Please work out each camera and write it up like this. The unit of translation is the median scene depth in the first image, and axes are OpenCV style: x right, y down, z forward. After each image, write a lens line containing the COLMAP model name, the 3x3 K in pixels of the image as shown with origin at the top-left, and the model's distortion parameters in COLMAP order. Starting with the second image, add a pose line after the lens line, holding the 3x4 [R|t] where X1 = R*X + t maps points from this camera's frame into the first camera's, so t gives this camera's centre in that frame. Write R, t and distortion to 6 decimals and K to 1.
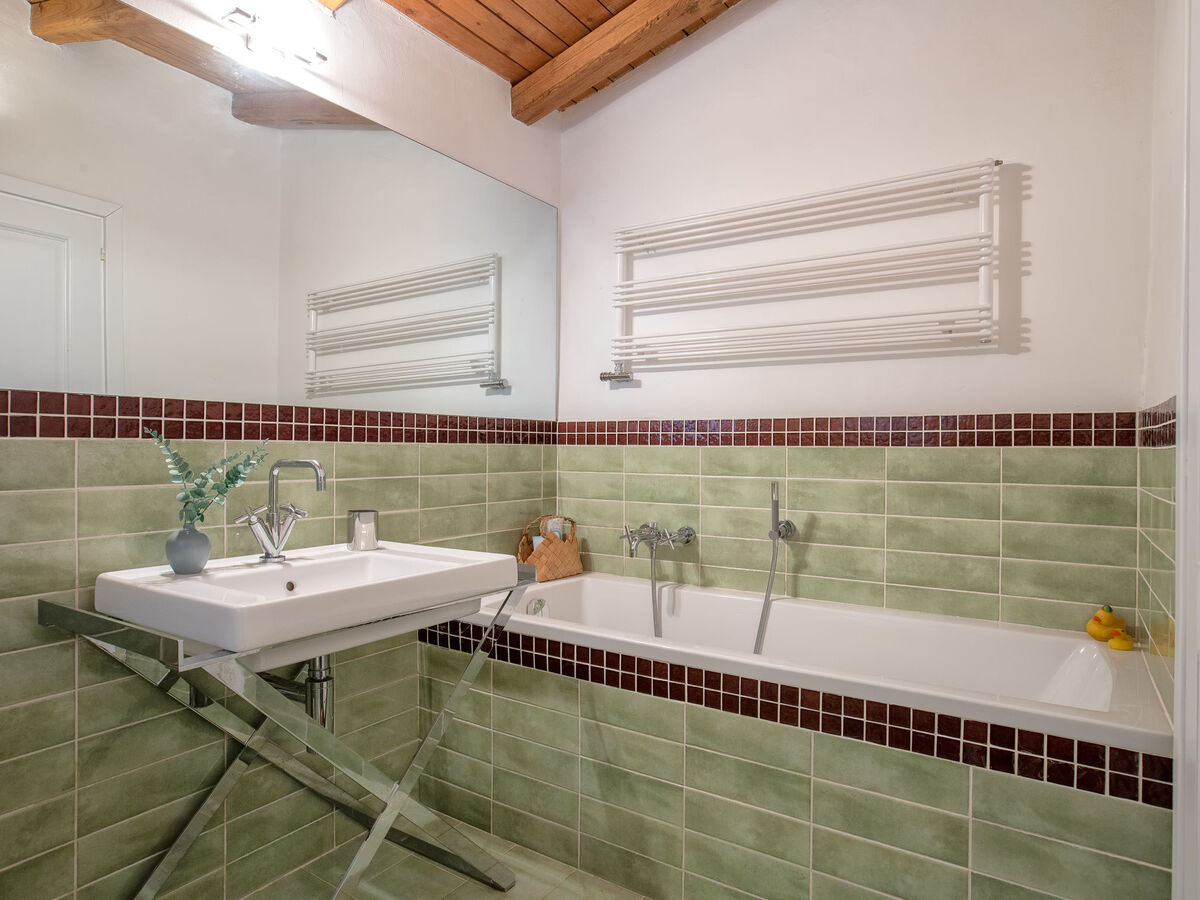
lens RADIAL K [[684.2, 0, 603.9], [0, 684.2, 445.8], [0, 0, 1]] dist [-0.058427, 0.004599]
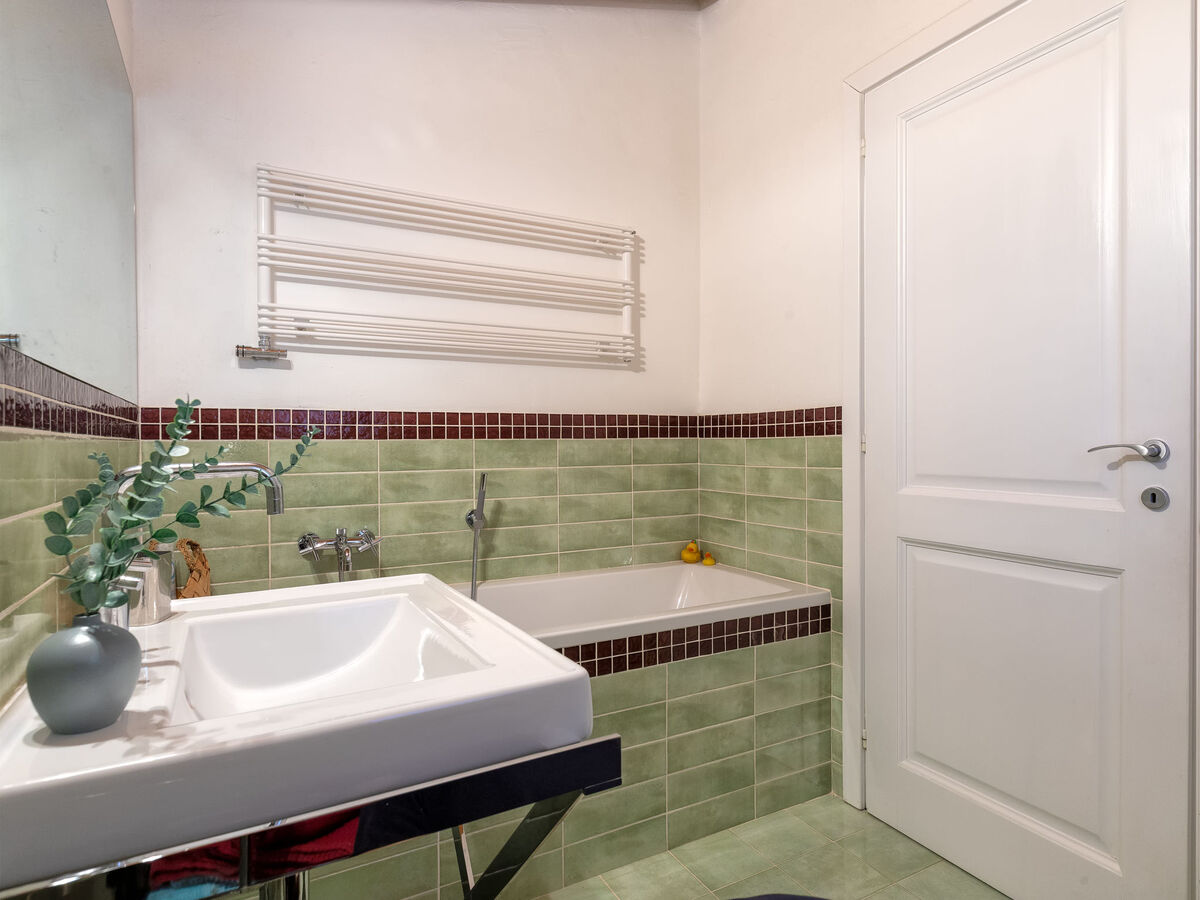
lens RADIAL K [[672.3, 0, 601.8], [0, 672.3, 448.0], [0, 0, 1]] dist [-0.050600, 0.001360]
pose [[0.459580, -0.017619, 0.887962, -0.592905], [0.005189, 0.999839, 0.017153, -0.002765], [-0.888121, -0.003276, 0.459597, 0.369825]]
